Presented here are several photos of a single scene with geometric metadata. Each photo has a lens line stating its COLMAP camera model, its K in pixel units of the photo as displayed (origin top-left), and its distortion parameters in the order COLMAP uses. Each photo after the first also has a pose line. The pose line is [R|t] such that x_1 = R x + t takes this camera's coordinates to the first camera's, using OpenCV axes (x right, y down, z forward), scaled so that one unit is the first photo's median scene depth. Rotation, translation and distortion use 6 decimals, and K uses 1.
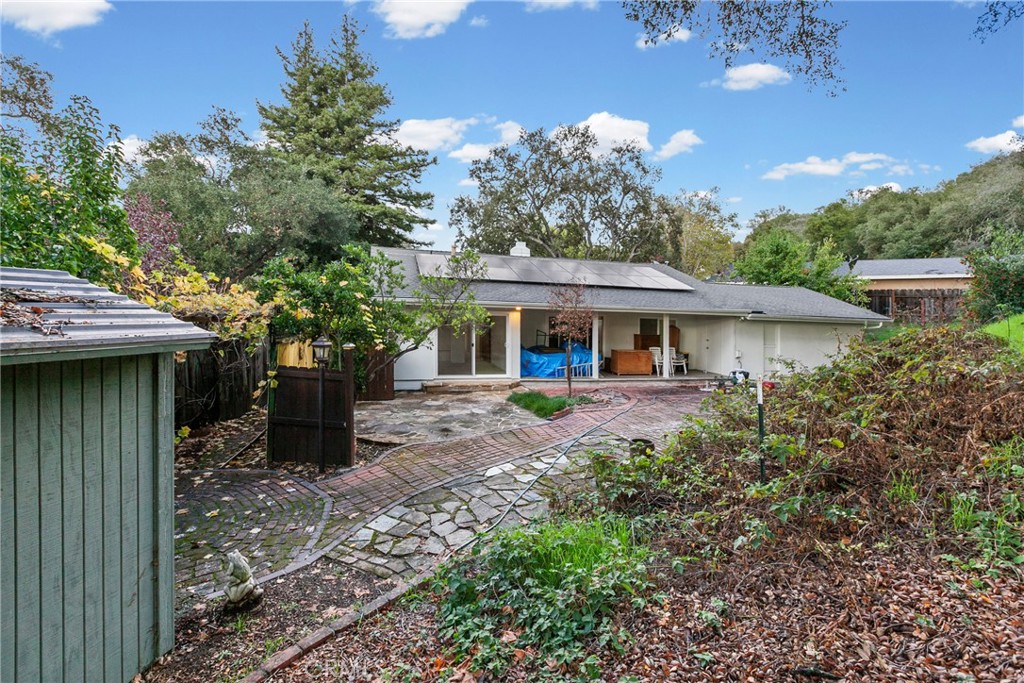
lens RADIAL K [[532.0, 0, 512.7], [0, 532.0, 318.5], [0, 0, 1]] dist [-0.000493, -0.000137]
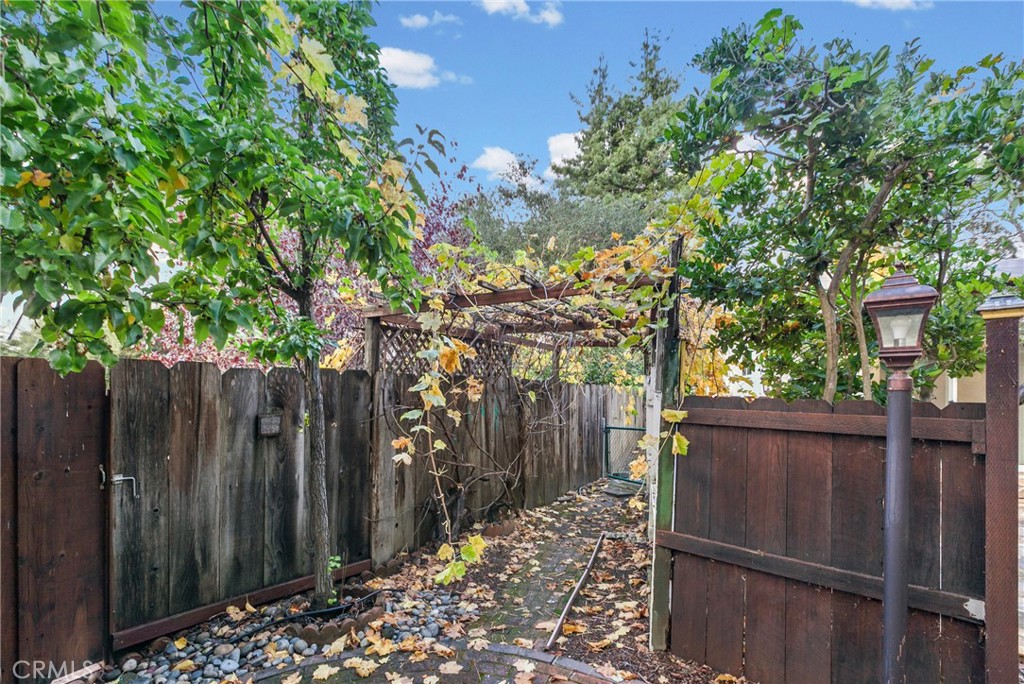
lens RADIAL K [[532.0, 0, 512.7], [0, 532.0, 319.0], [0, 0, 1]] dist [-0.000493, -0.000137]
pose [[0.879304, -0.062077, -0.472197, -0.225550], [-0.010122, 0.988809, -0.148841, 0.056345], [0.476153, 0.135656, 0.868836, 0.368528]]
